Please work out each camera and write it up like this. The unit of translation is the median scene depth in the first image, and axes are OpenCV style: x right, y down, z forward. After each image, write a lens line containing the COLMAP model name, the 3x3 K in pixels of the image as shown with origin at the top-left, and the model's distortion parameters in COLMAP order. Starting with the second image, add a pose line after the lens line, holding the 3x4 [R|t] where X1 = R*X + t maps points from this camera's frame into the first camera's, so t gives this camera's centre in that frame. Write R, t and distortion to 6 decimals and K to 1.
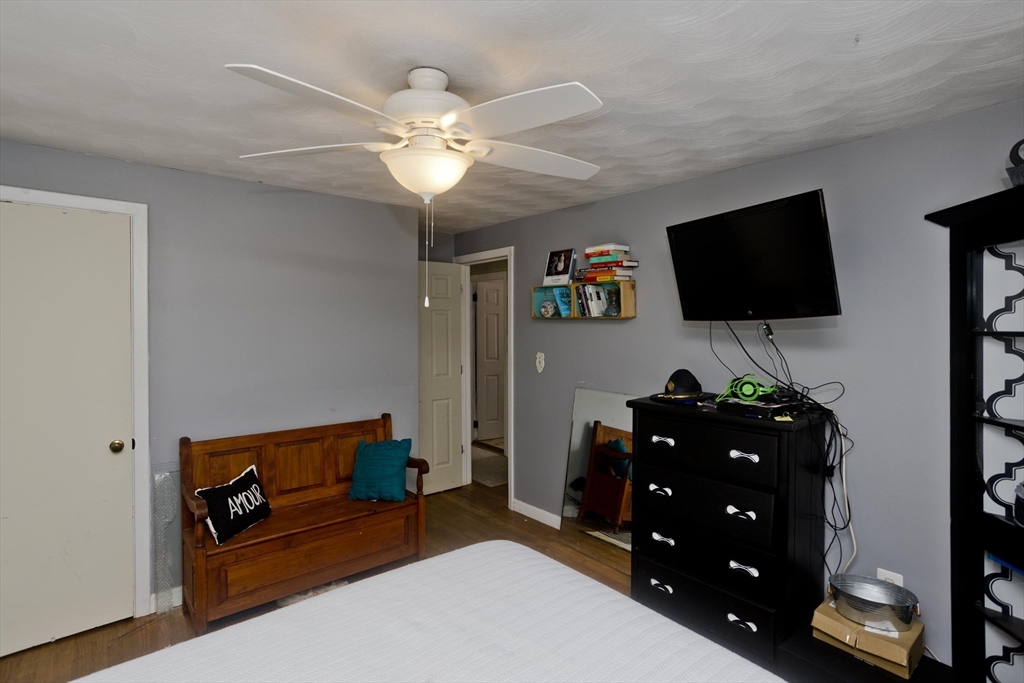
lens RADIAL K [[499.4, 0, 516.0], [0, 499.4, 337.2], [0, 0, 1]] dist [-0.055508, 0.036989]
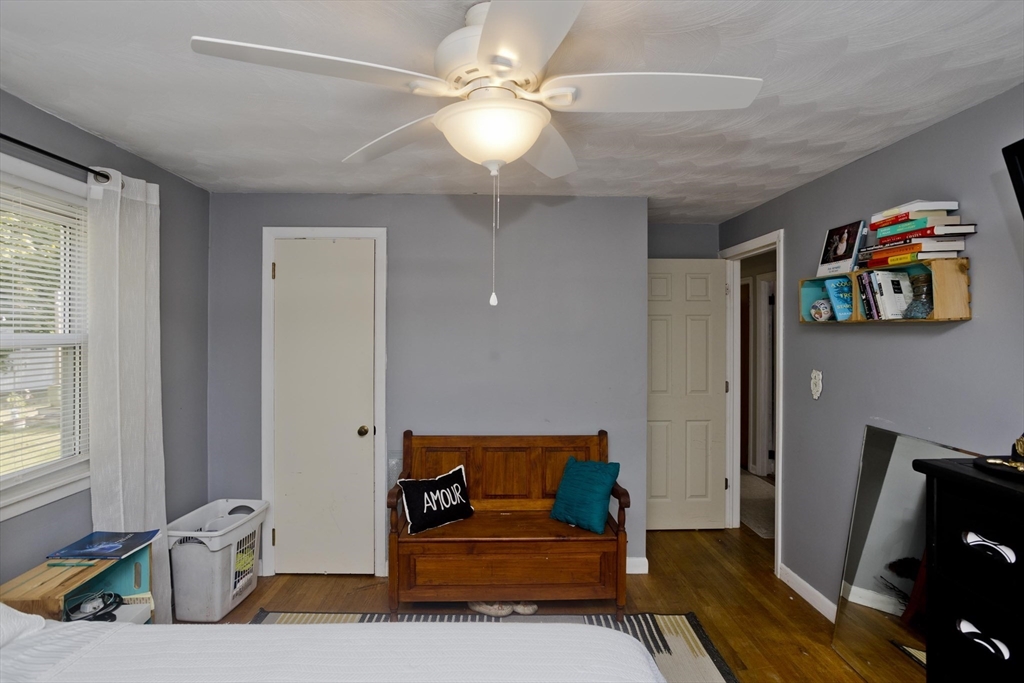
lens RADIAL K [[499.4, 0, 516.0], [0, 499.4, 337.2], [0, 0, 1]] dist [-0.055508, 0.036989]
pose [[0.782515, 0.008915, -0.622568, 0.185817], [-0.020441, 0.999726, -0.011377, -0.000966], [0.622296, 0.021629, 0.782483, 0.213183]]
